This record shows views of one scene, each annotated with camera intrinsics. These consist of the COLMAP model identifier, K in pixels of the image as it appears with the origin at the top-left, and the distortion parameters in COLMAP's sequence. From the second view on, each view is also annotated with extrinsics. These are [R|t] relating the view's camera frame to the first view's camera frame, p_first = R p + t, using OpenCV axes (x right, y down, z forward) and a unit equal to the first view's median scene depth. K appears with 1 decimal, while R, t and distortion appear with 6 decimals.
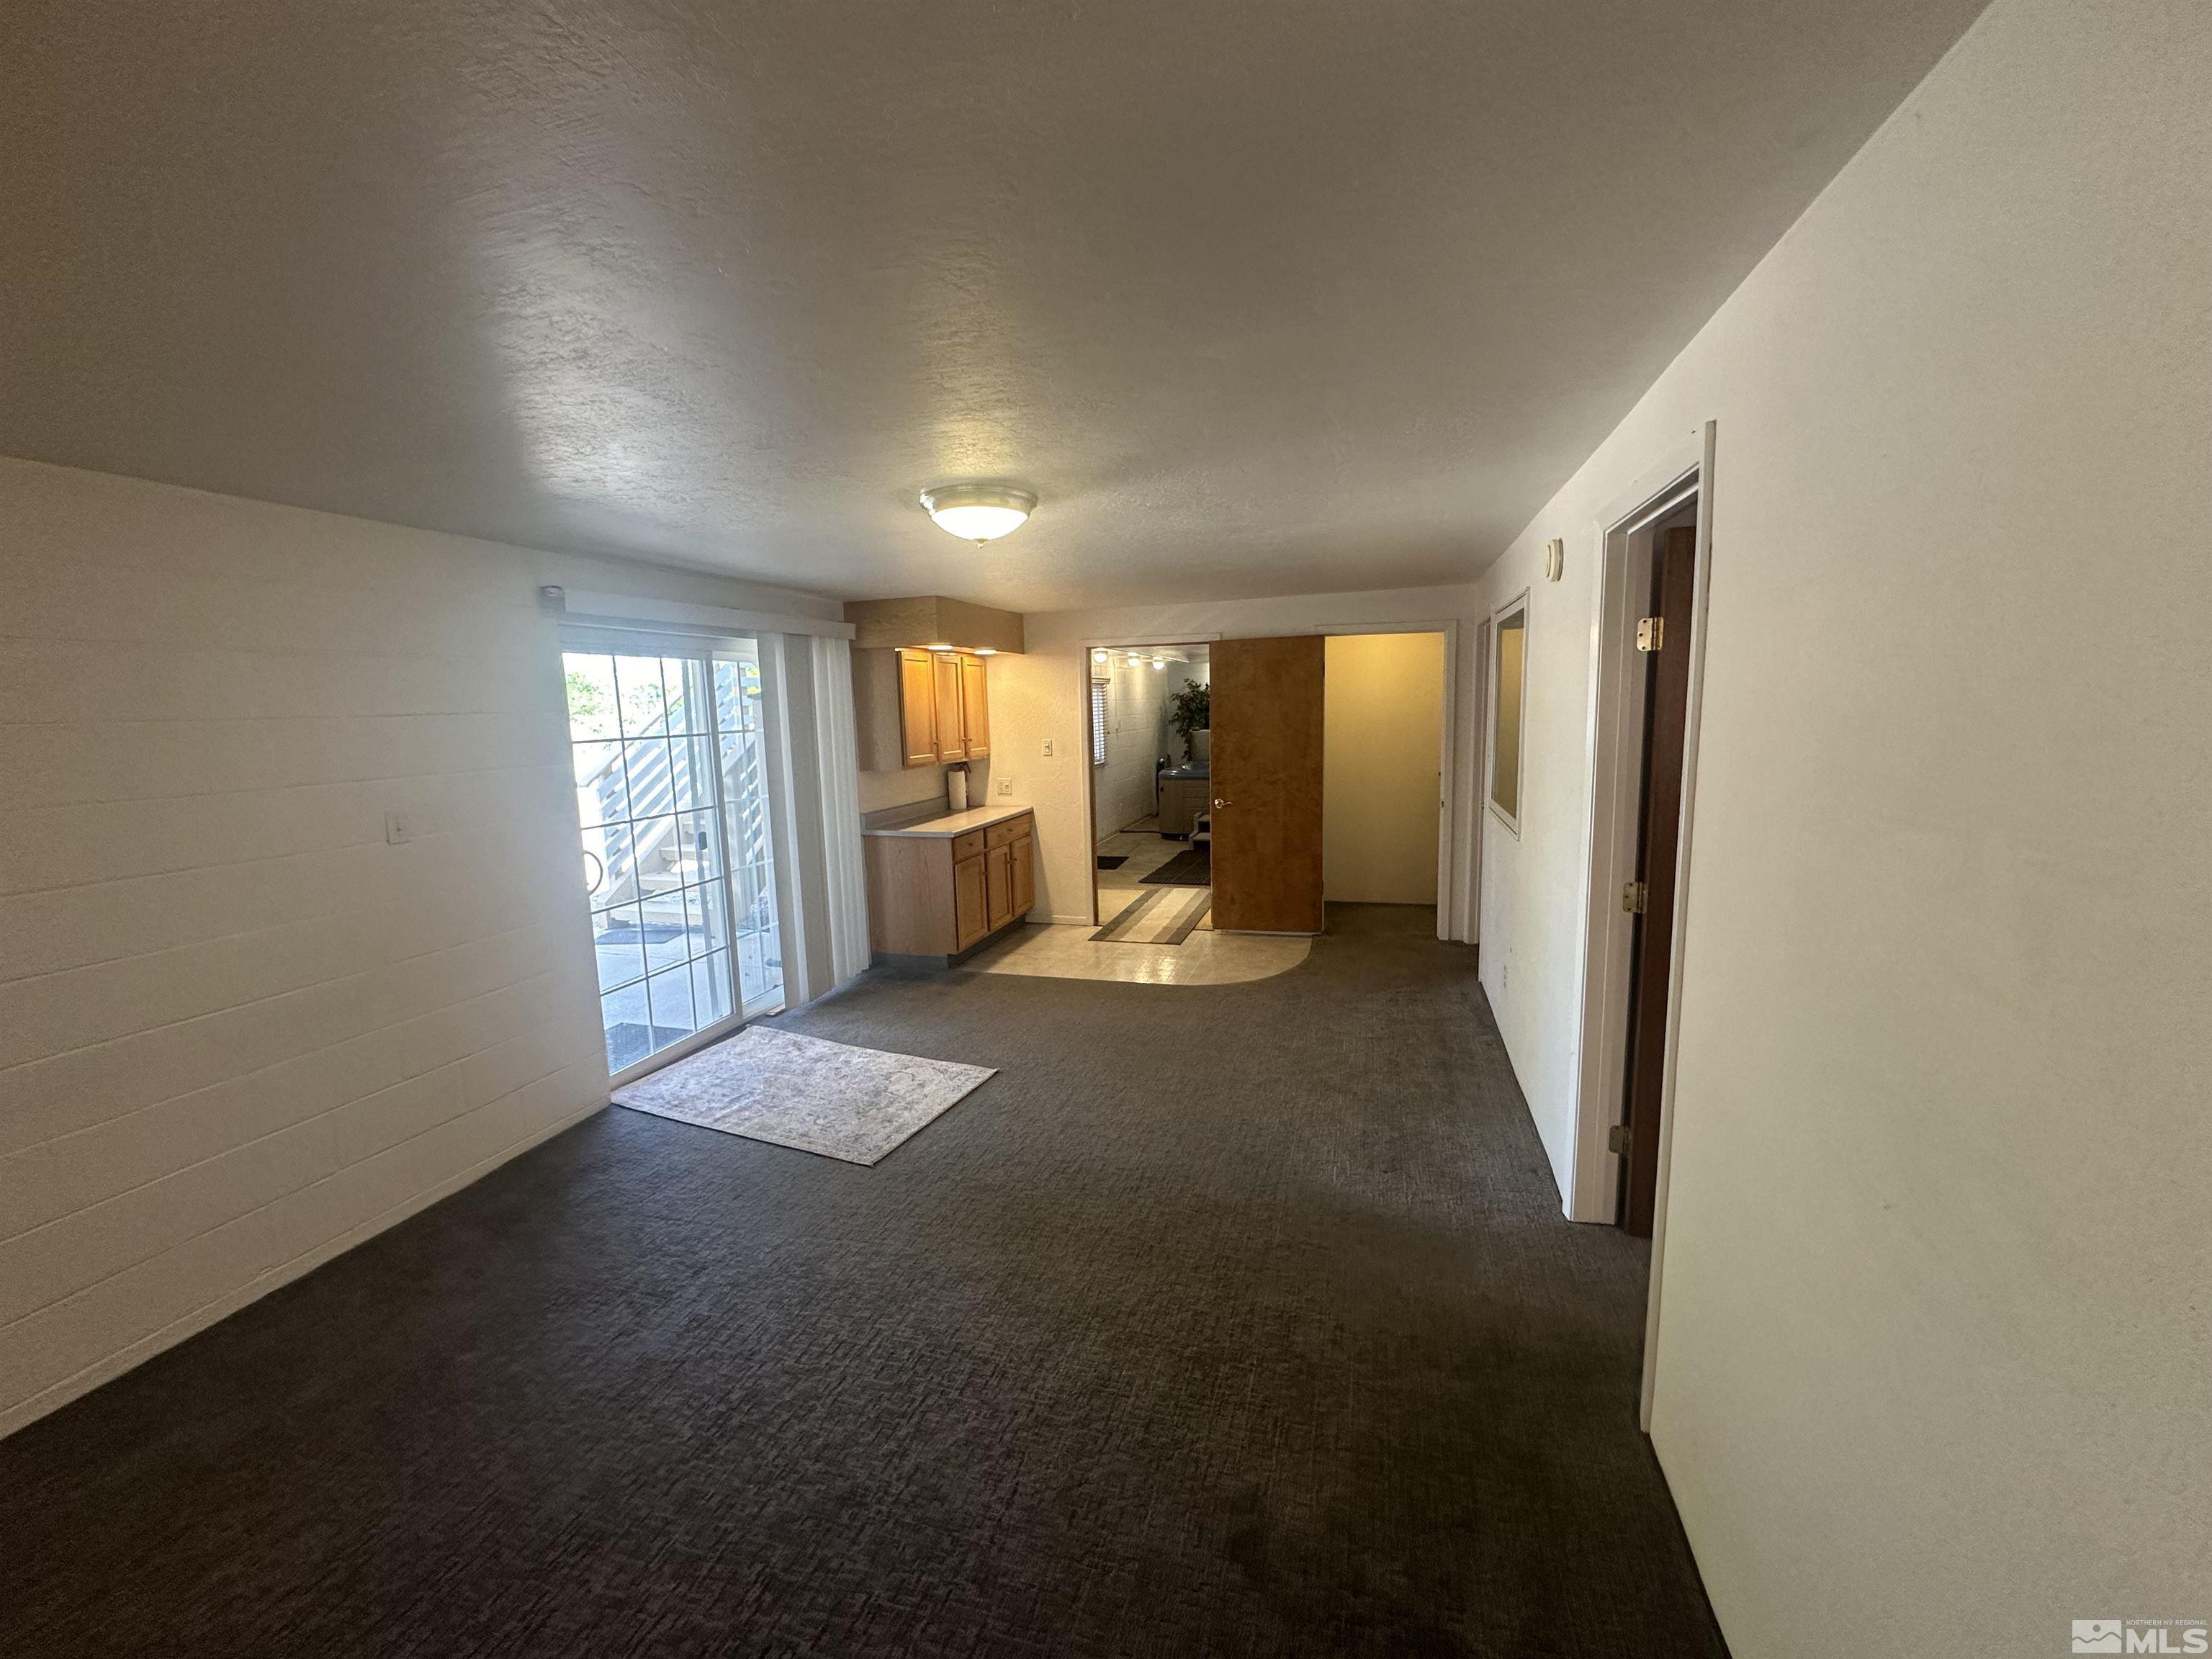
lens RADIAL K [[879.4, 0, 1106.0], [0, 879.4, 829.5], [0, 0, 1]] dist [-0.002116, -0.000162]
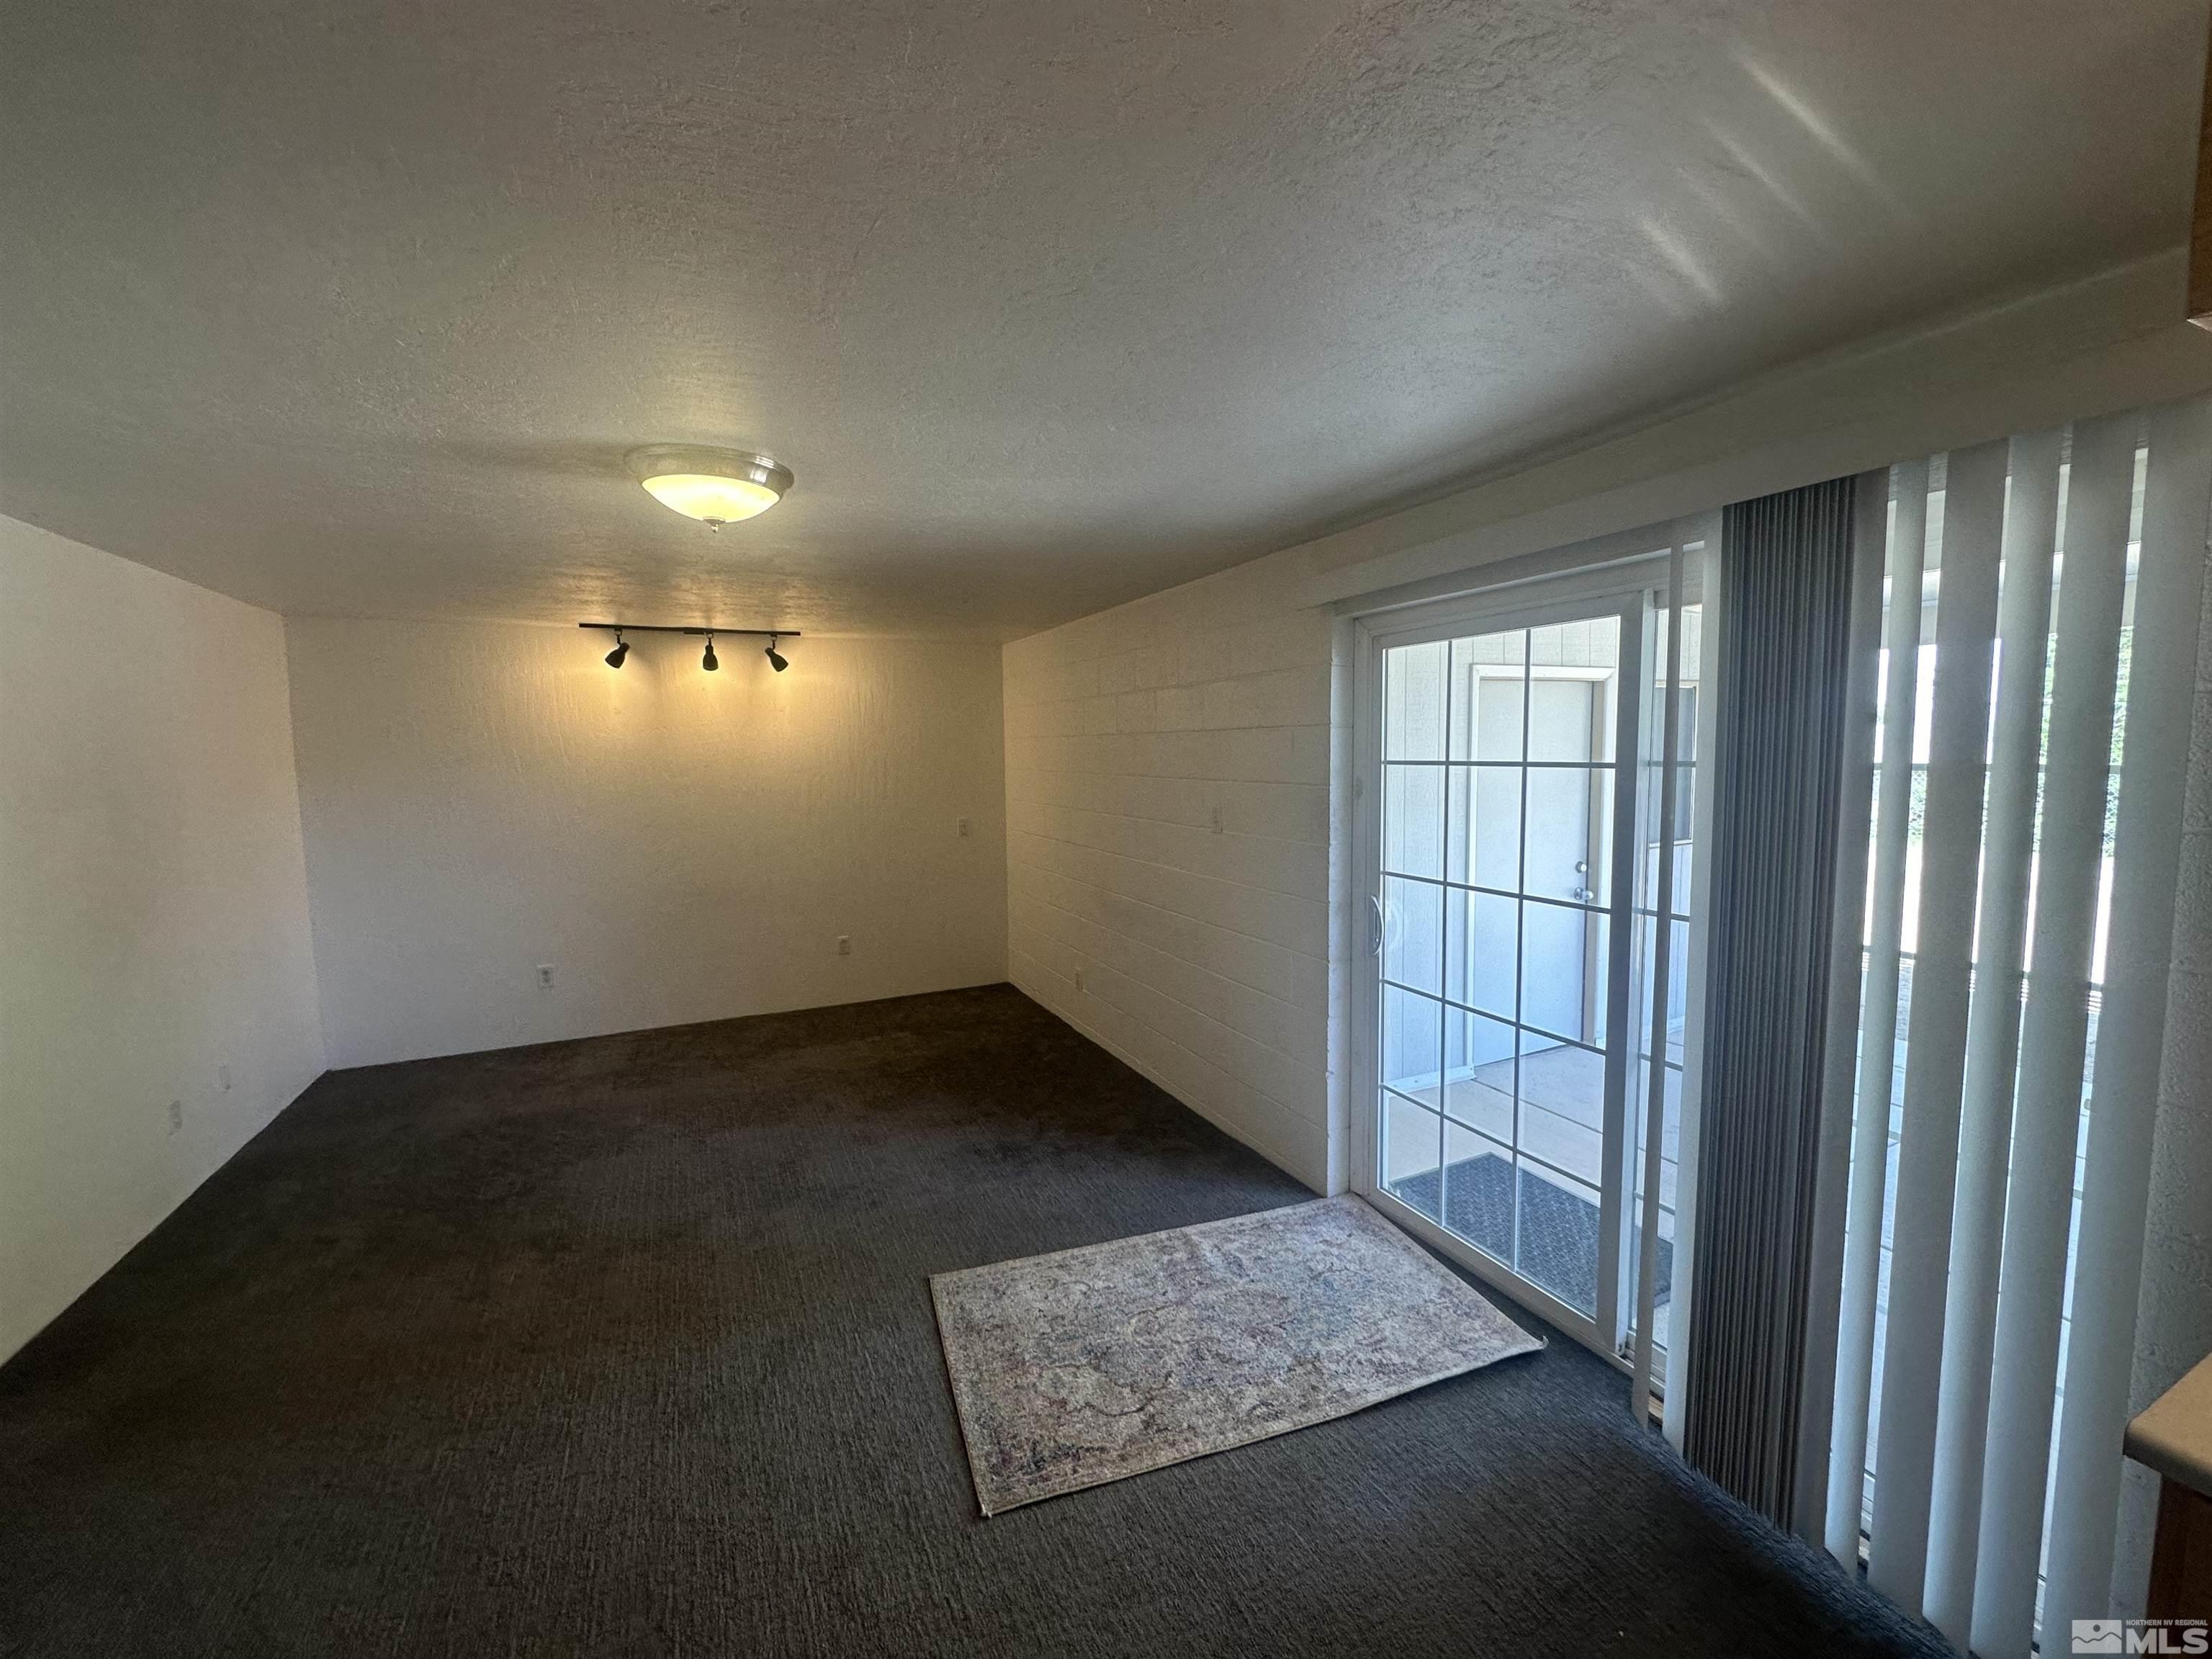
lens RADIAL K [[879.4, 0, 1106.0], [0, 879.4, 829.5], [0, 0, 1]] dist [-0.002116, -0.000162]
pose [[-0.737717, 0.108207, -0.666382, 0.098521], [-0.050929, 0.975339, 0.214756, -0.183959], [0.673187, 0.192367, -0.714013, 1.316098]]
